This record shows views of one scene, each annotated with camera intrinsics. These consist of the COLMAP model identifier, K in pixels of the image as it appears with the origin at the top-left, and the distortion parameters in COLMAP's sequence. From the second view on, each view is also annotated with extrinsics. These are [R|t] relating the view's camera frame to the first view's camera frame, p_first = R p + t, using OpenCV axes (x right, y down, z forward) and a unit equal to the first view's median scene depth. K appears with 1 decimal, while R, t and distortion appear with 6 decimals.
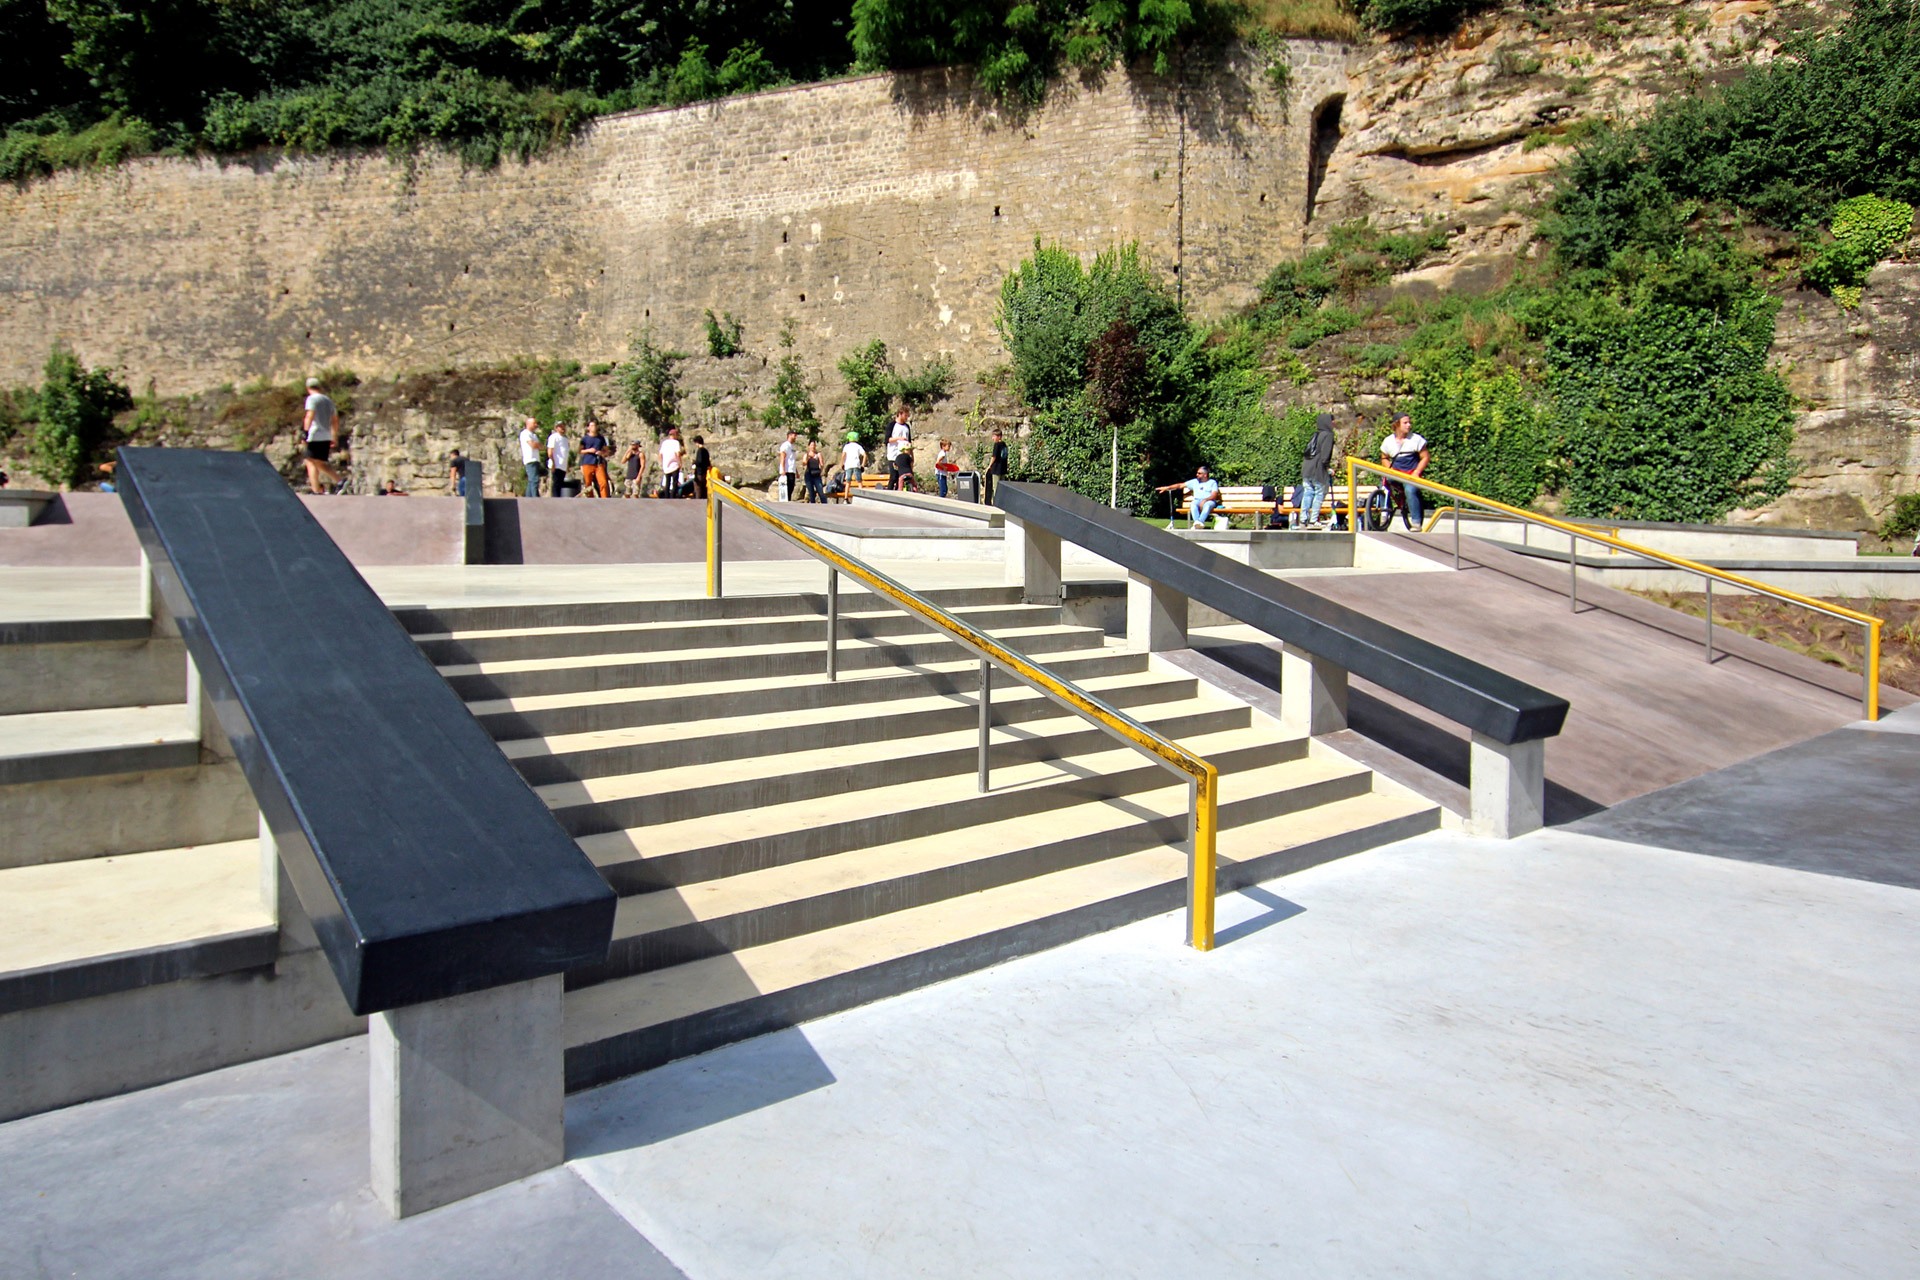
lens RADIAL K [[1257.8, 0, 1001.7], [0, 1257.8, 571.8], [0, 0, 1]] dist [-0.021894, 0.009684]
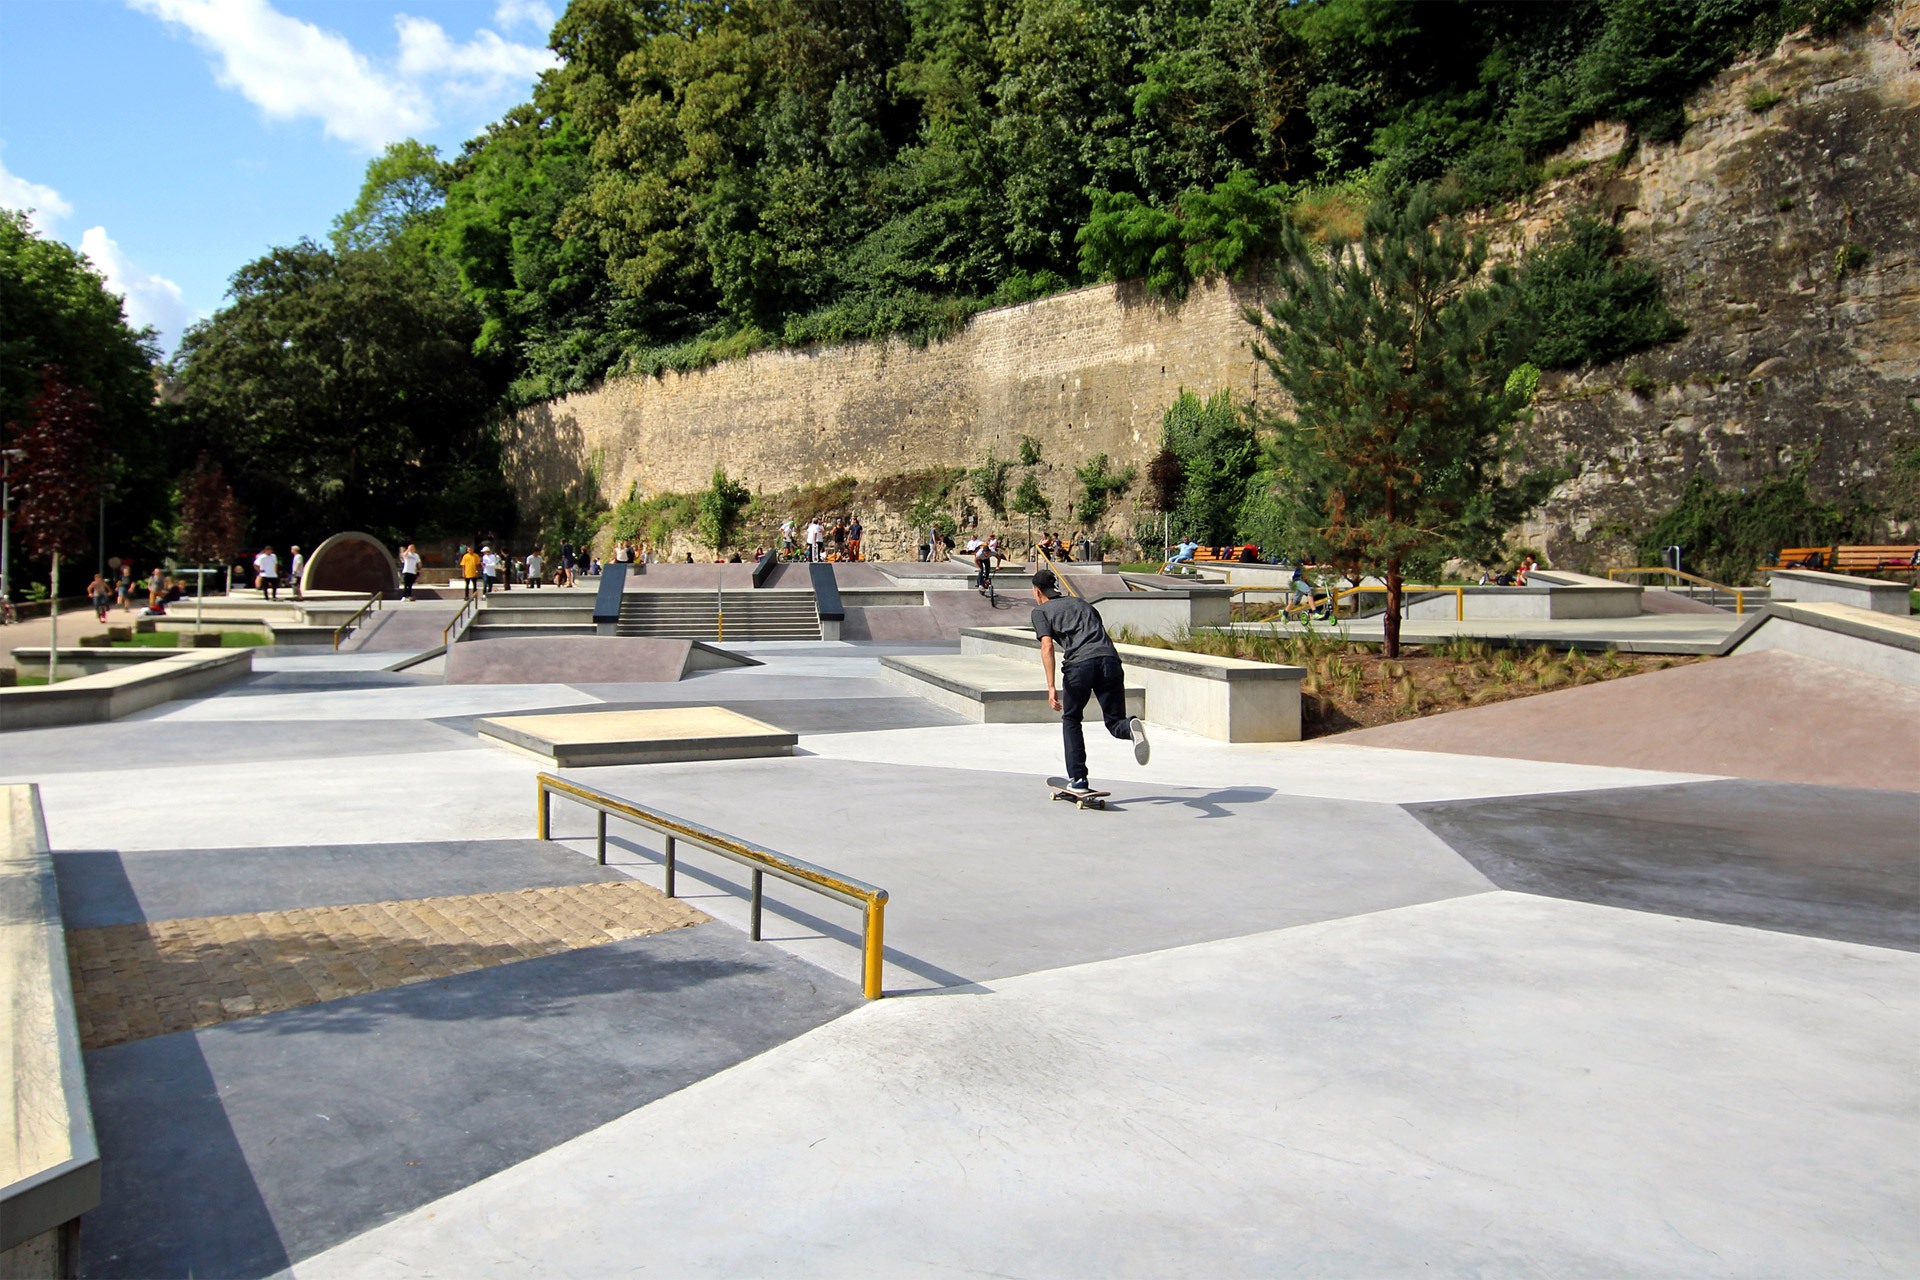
lens RADIAL K [[1368.5, 0, 960.3], [0, 1368.5, 552.6], [0, 0, 1]] dist [-0.027235, 0.007683]
pose [[0.864392, -0.015613, -0.502576, 0.521372], [-0.005818, 0.999140, -0.041046, 0.011468], [0.502784, 0.038404, 0.863558, -0.491764]]
